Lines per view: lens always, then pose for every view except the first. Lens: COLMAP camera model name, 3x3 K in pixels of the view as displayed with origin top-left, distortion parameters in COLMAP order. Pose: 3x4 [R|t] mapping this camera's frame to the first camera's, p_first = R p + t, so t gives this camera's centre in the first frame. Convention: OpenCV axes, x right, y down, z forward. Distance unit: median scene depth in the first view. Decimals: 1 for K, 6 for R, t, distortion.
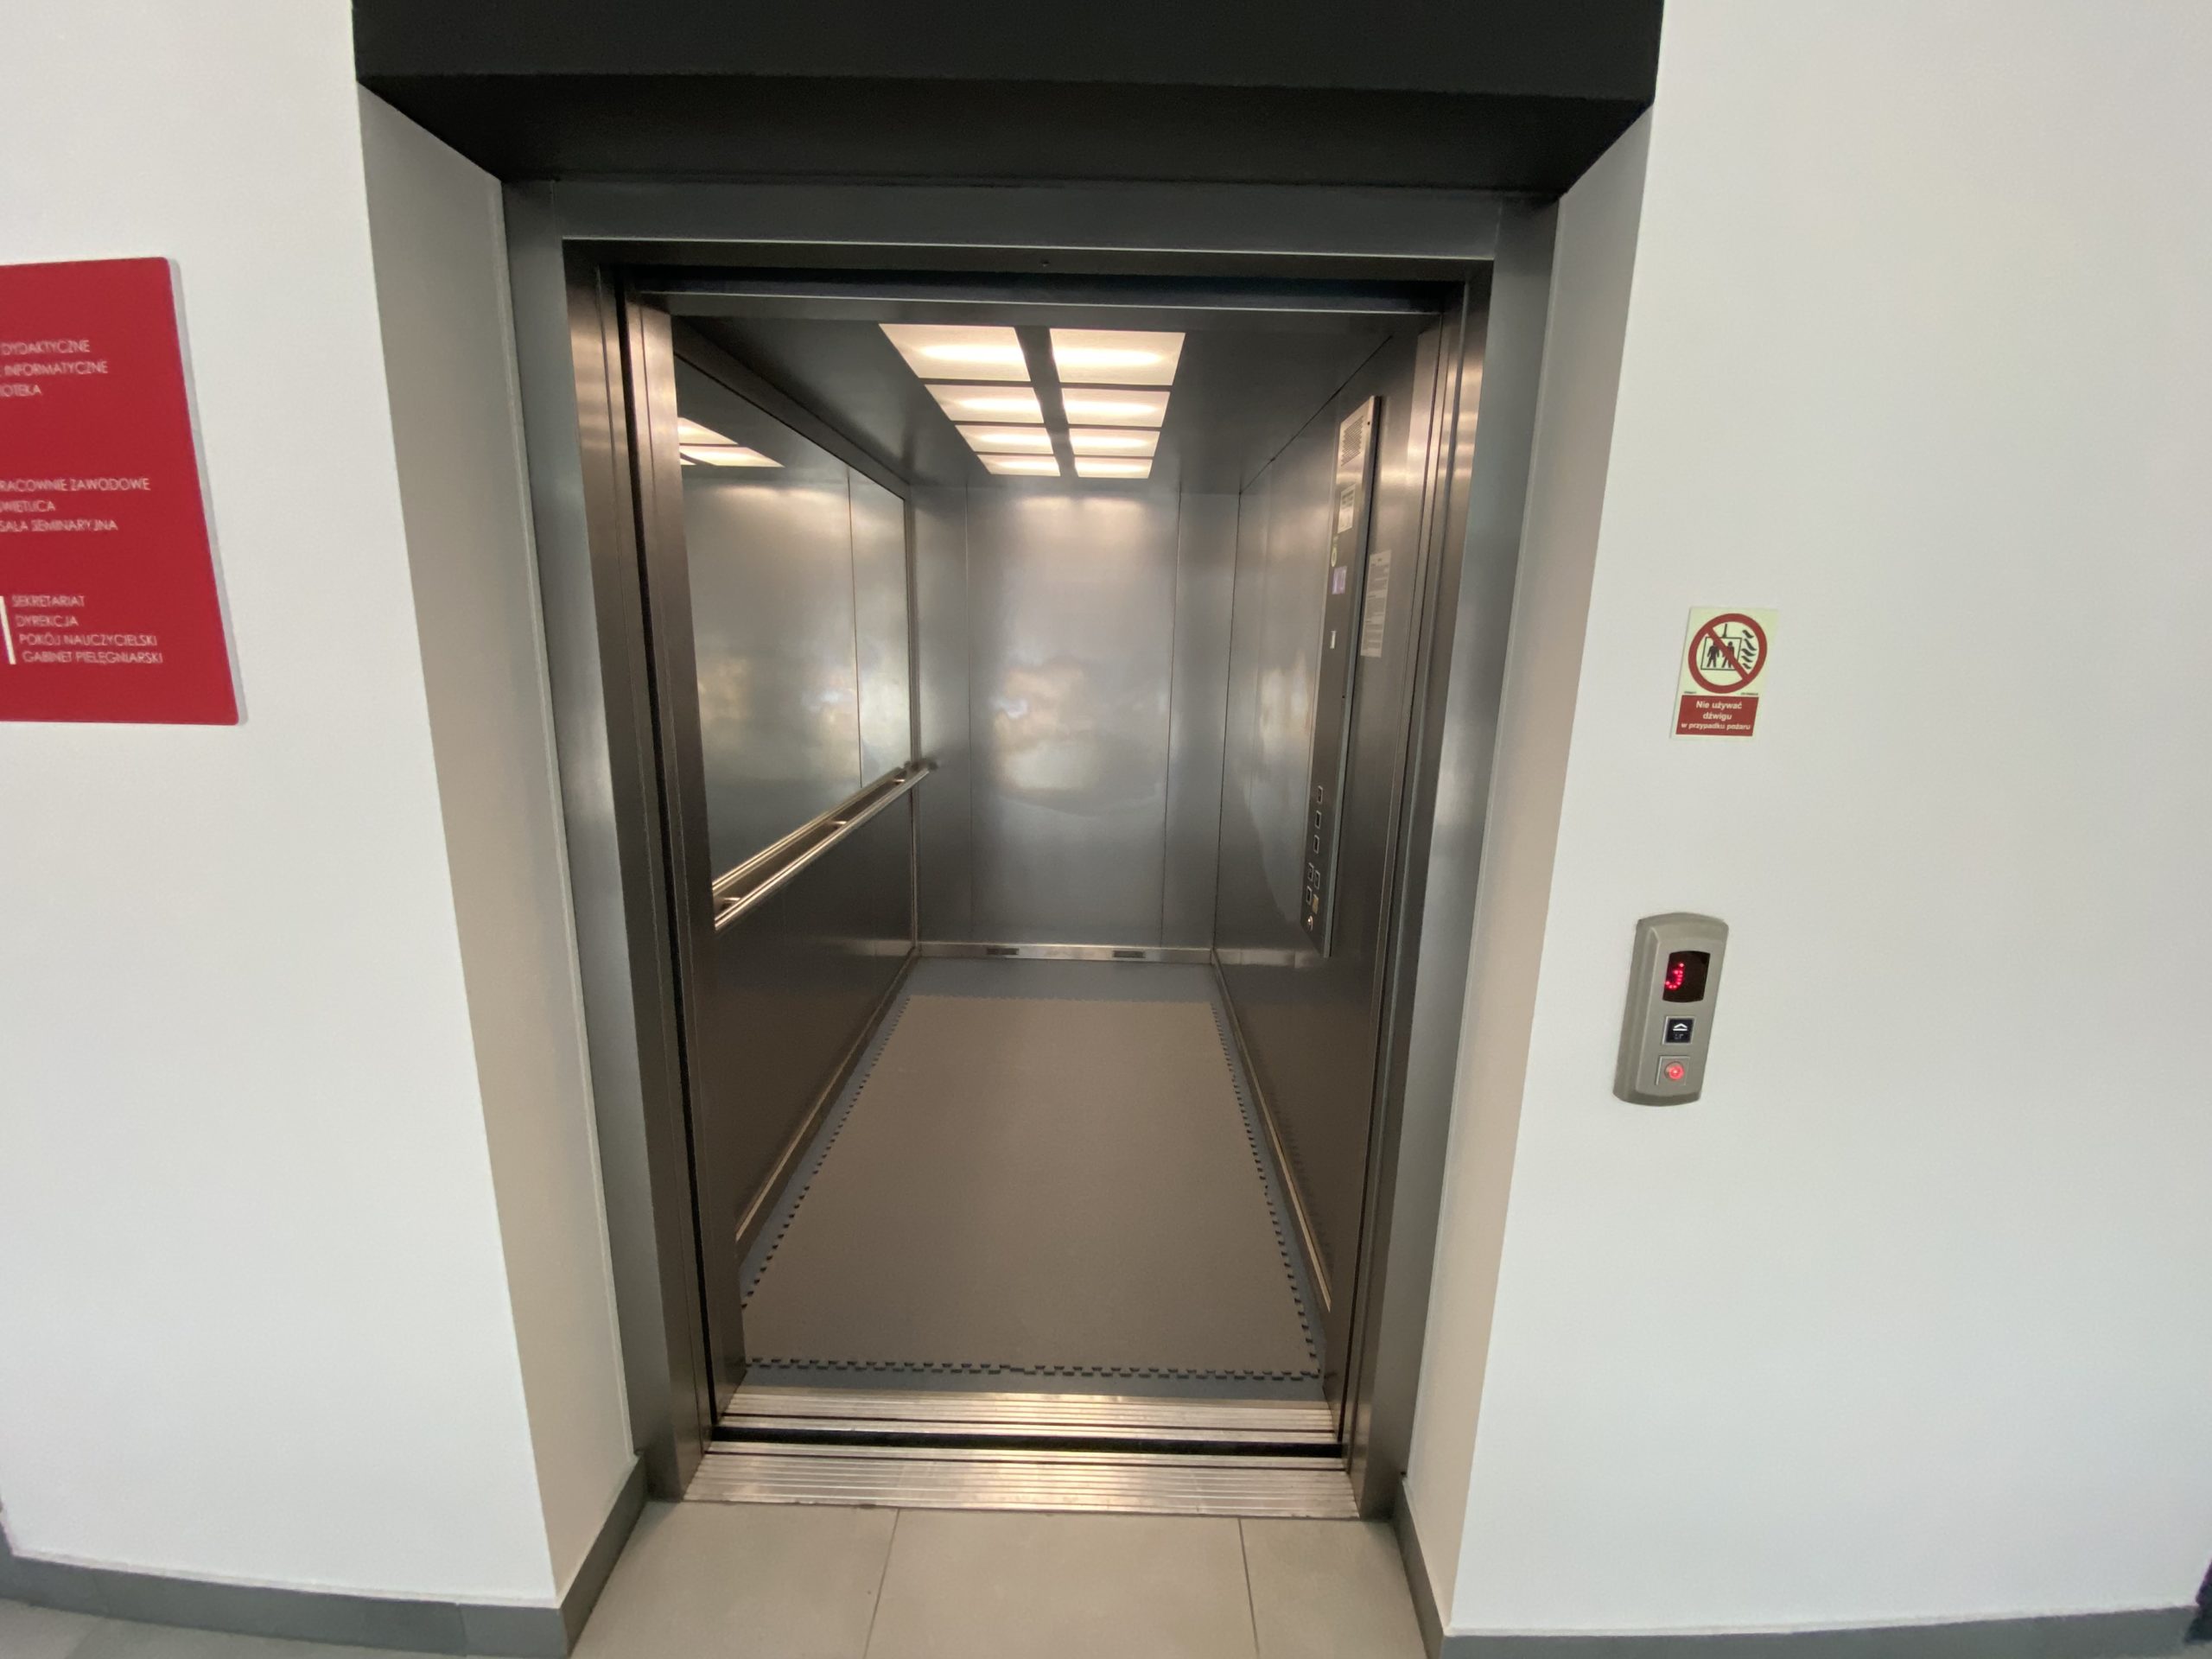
lens RADIAL K [[894.1, 0, 1110.3], [0, 894.1, 821.7], [0, 0, 1]] dist [-0.029692, -0.002130]
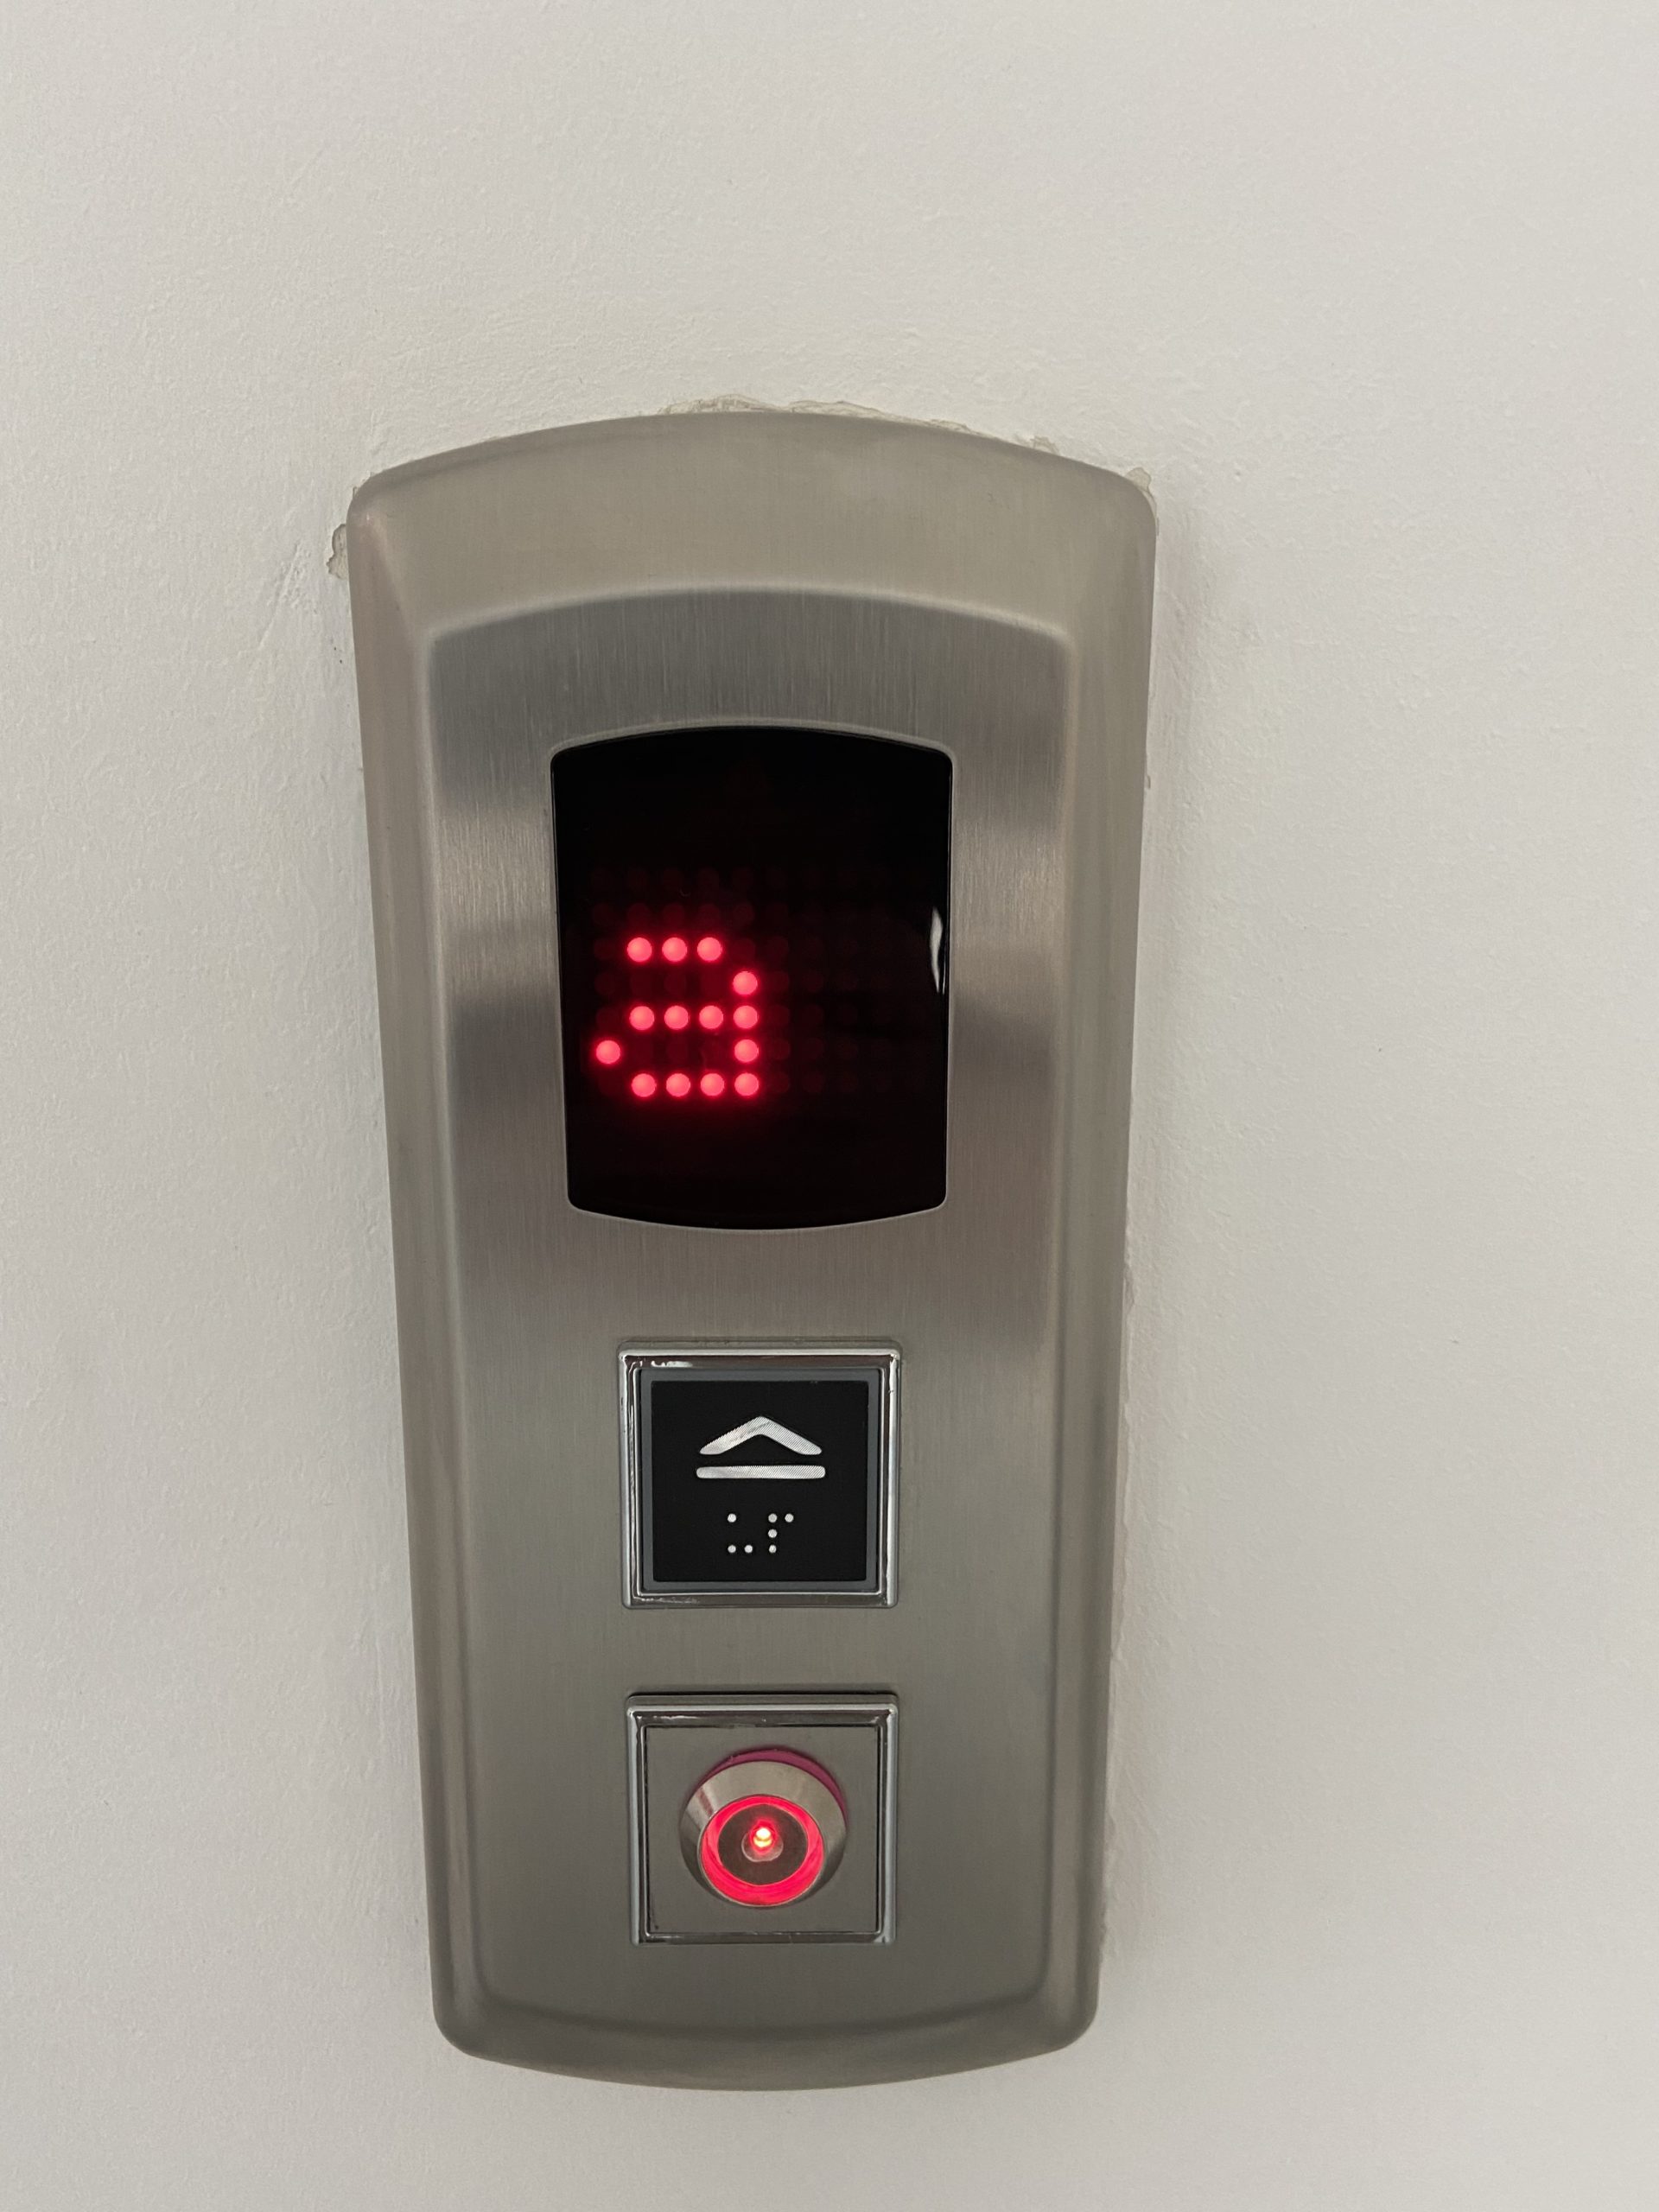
lens RADIAL K [[1683.6, 0, 827.6], [0, 1683.6, 1107.6], [0, 0, 1]] dist [0.001975, -0.015652]
pose [[0.999515, -0.029648, 0.009564, 0.697110], [0.029567, 0.999527, 0.008488, 0.200624], [-0.009811, -0.008201, 0.999918, 0.839331]]
